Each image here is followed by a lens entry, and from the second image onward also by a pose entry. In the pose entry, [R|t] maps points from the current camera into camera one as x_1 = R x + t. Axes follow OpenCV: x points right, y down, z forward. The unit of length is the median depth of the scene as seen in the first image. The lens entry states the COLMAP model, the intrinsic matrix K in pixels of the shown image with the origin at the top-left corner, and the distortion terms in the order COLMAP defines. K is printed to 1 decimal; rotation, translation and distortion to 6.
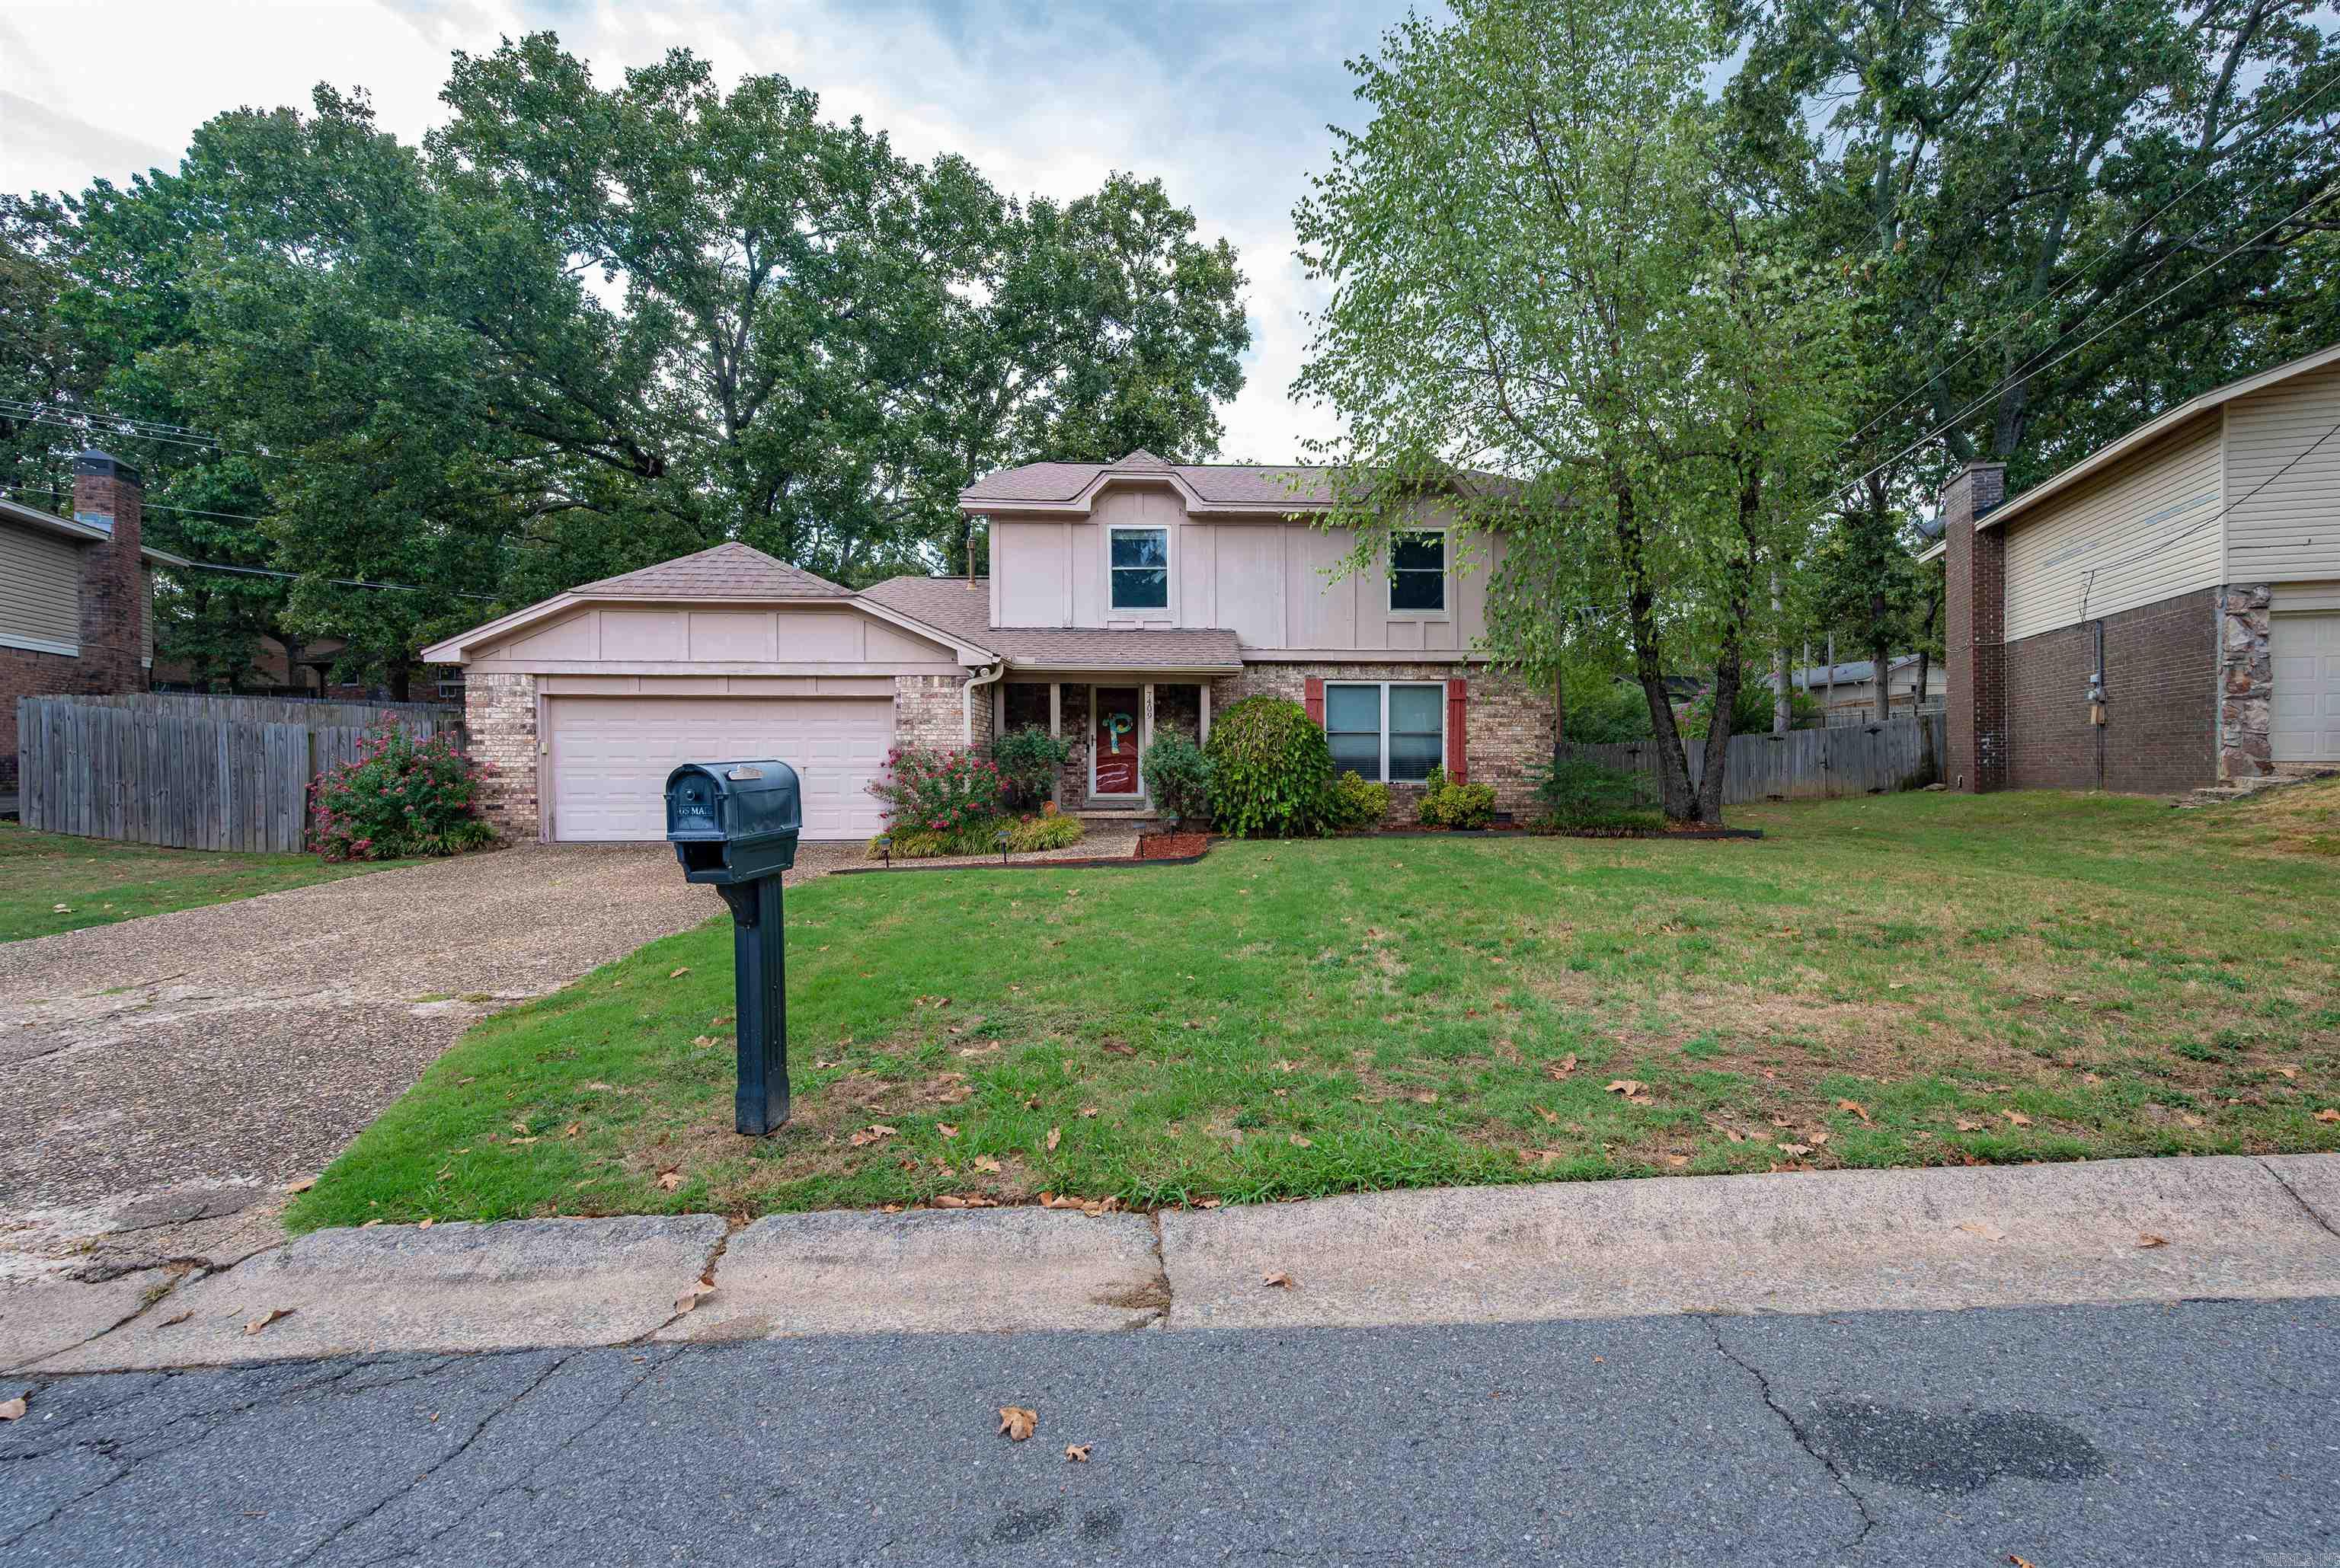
lens RADIAL K [[1031.3, 0, 1252.5], [0, 1031.3, 782.6], [0, 0, 1]] dist [-0.004565, 0.000801]
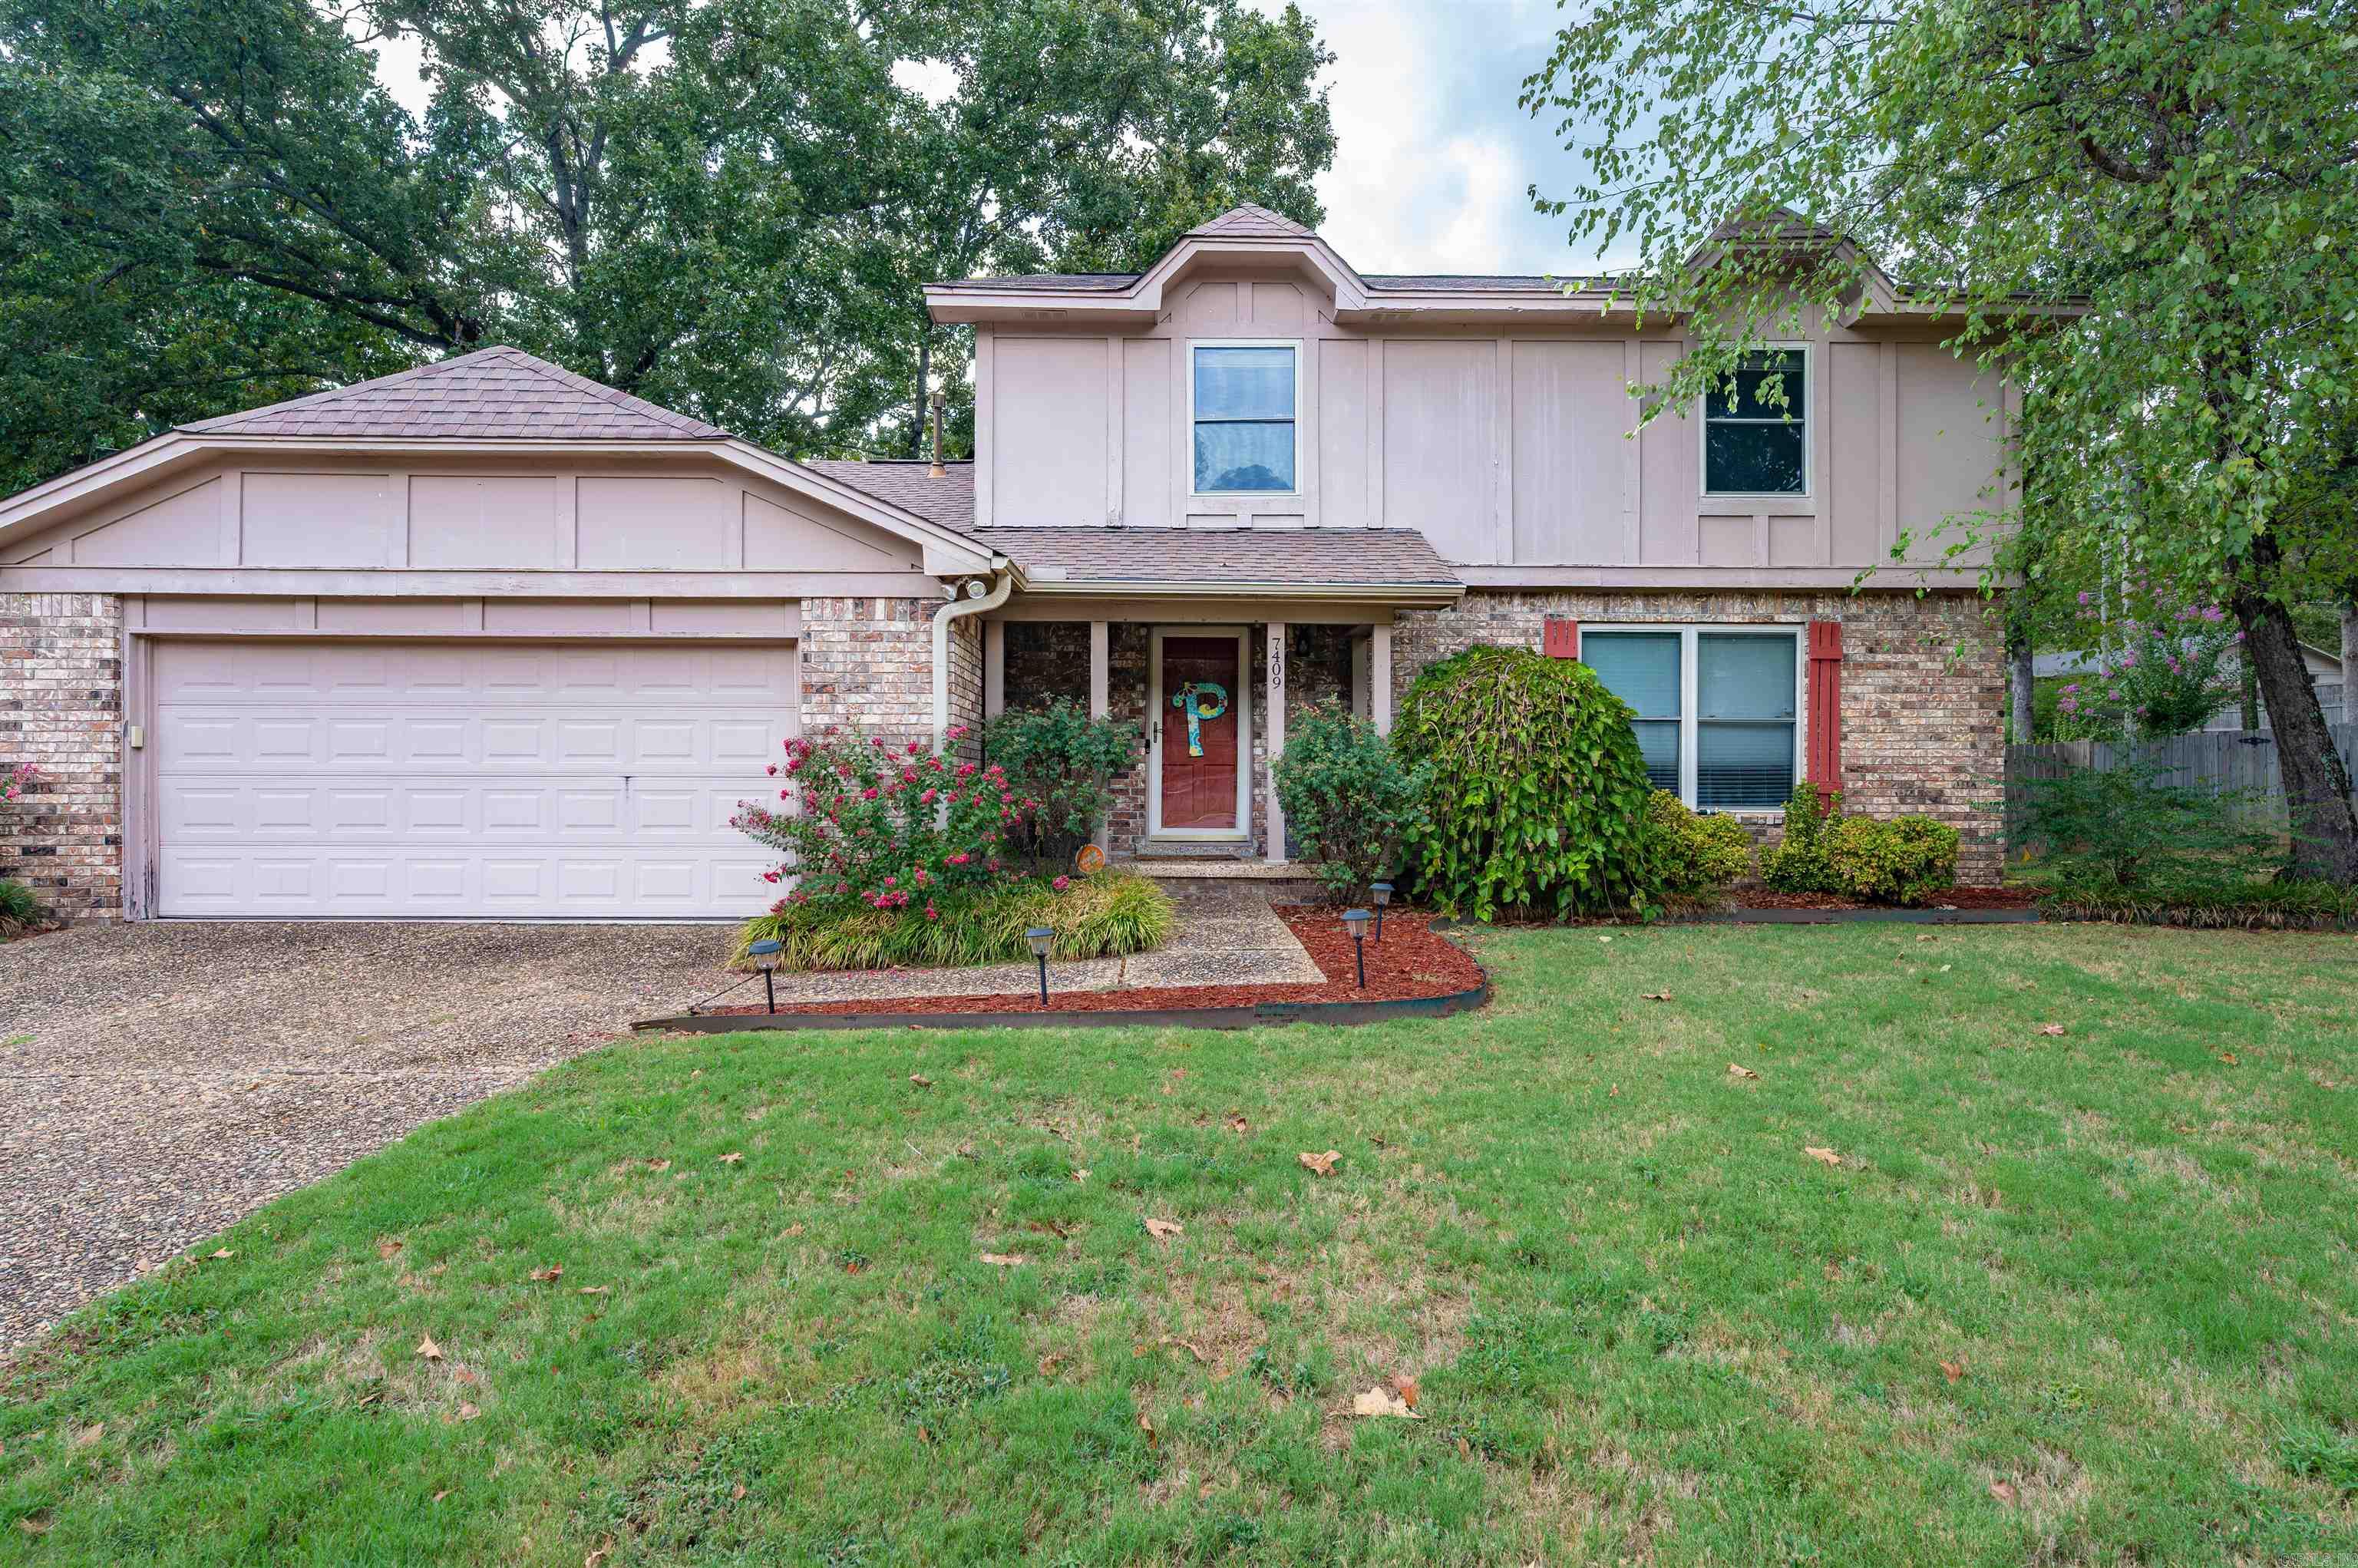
lens RADIAL K [[1287.8, 0, 1183.2], [0, 1287.8, 776.8], [0, 0, 1]] dist [0.000181, -0.002305]
pose [[0.998442, 0.004930, -0.055579, -0.111076], [-0.006099, 0.999763, -0.020884, -0.002767], [0.055462, 0.021190, 0.998236, 0.341858]]
